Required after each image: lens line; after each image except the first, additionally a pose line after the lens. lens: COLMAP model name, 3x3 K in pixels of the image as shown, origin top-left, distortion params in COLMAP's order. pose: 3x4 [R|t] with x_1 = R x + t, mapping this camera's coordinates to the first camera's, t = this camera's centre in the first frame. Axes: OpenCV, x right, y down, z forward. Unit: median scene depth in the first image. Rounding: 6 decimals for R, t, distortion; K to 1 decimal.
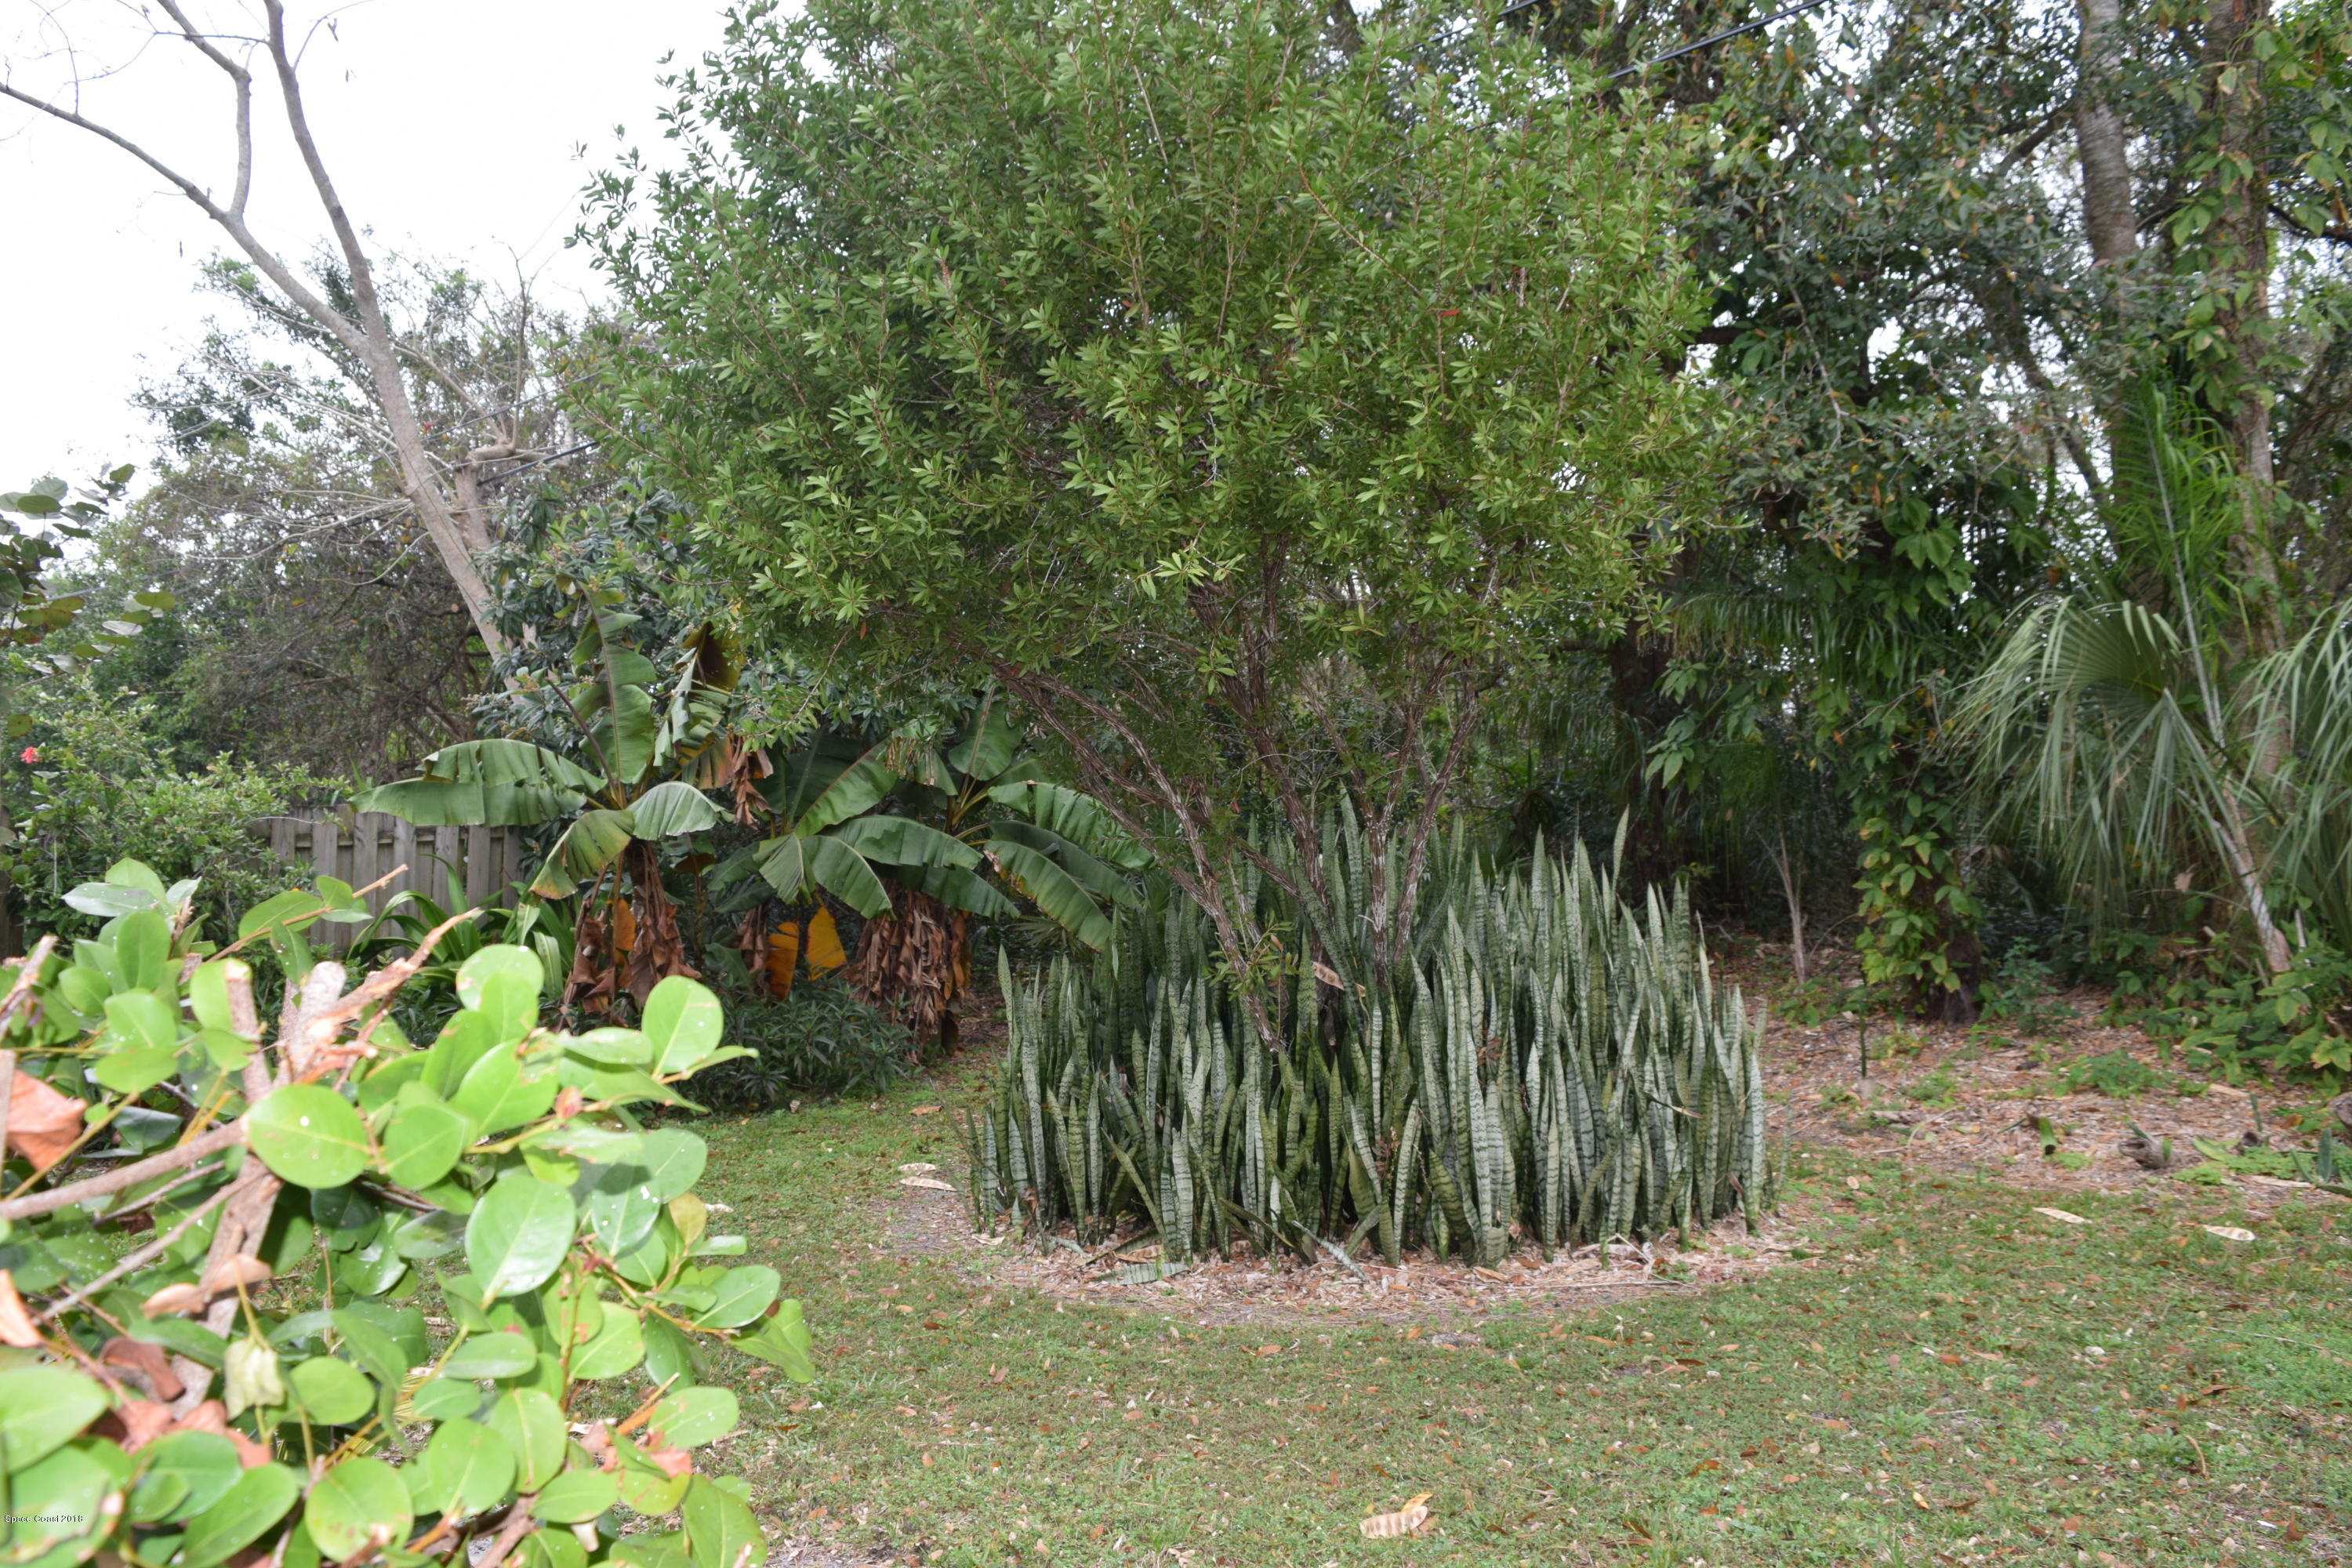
lens RADIAL K [[1845.0, 0, 1176.9], [0, 1845.0, 818.1], [0, 0, 1]] dist [-0.012411, -0.004067]
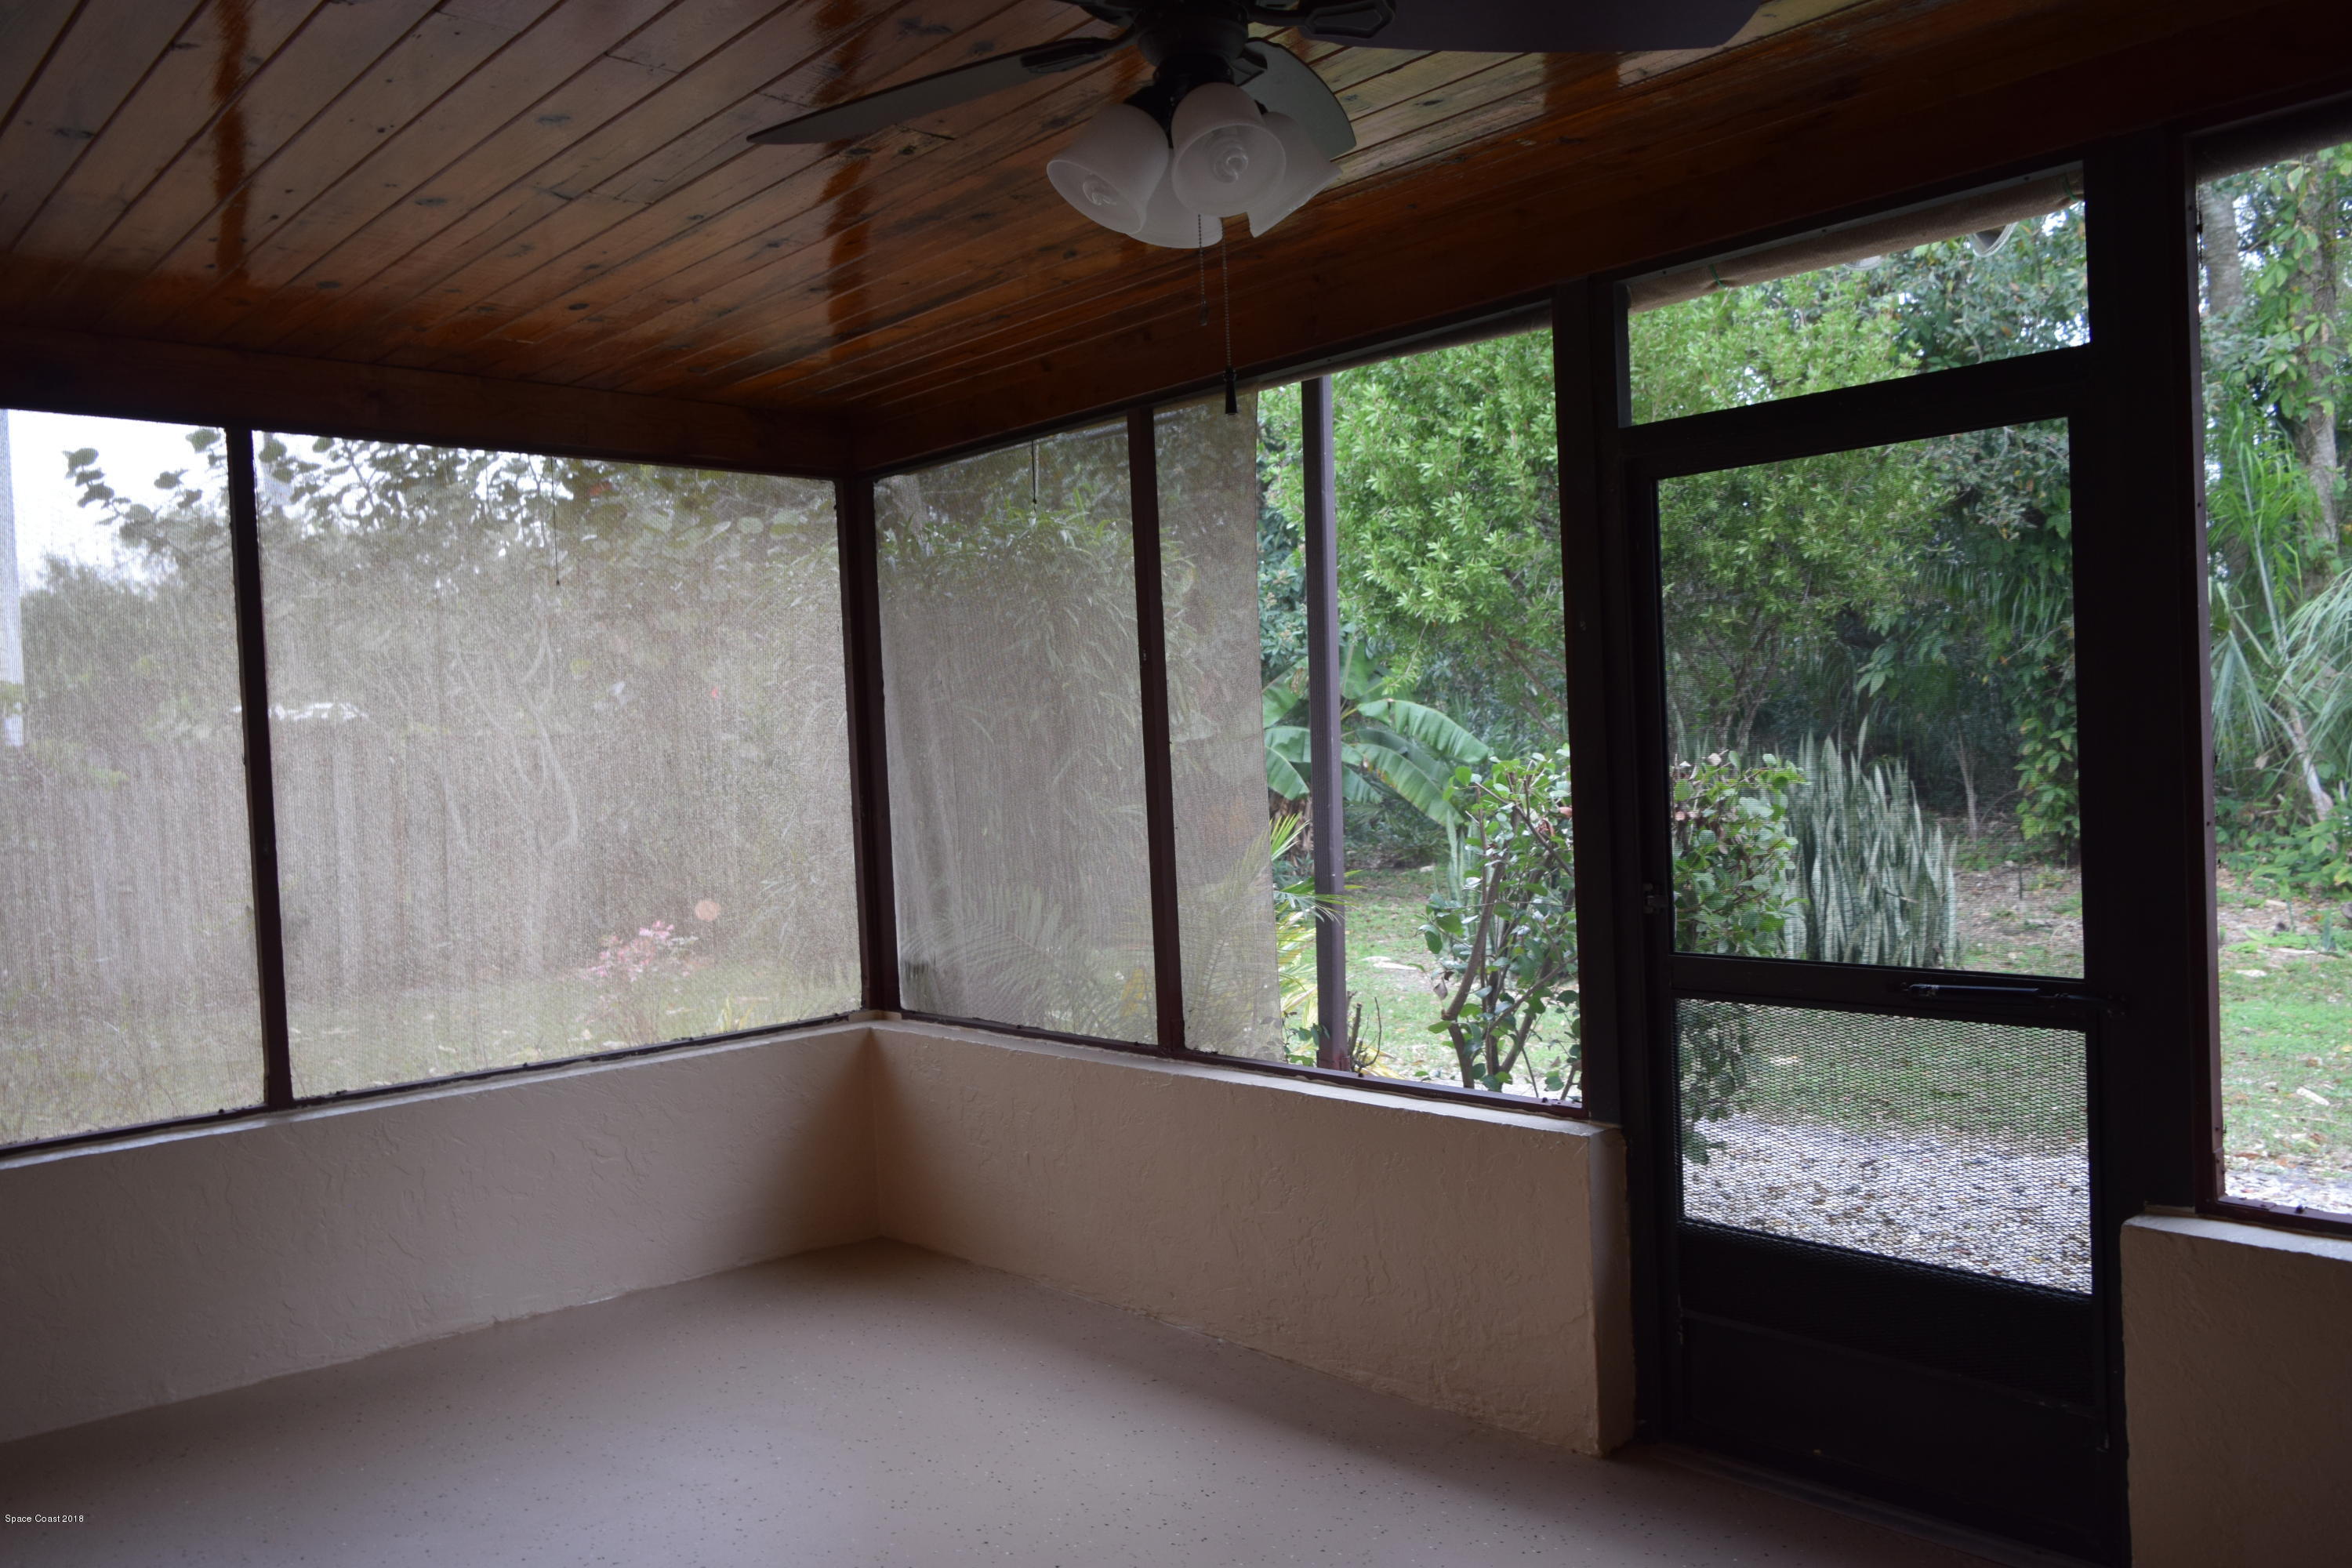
lens RADIAL K [[1845.0, 0, 1176.9], [0, 1845.0, 818.1], [0, 0, 1]] dist [-0.012411, -0.004067]
pose [[0.996966, -0.011204, -0.077024, -0.172275], [0.015102, 0.998624, 0.050216, -0.004808], [0.076355, -0.051227, 0.995764, -0.476988]]
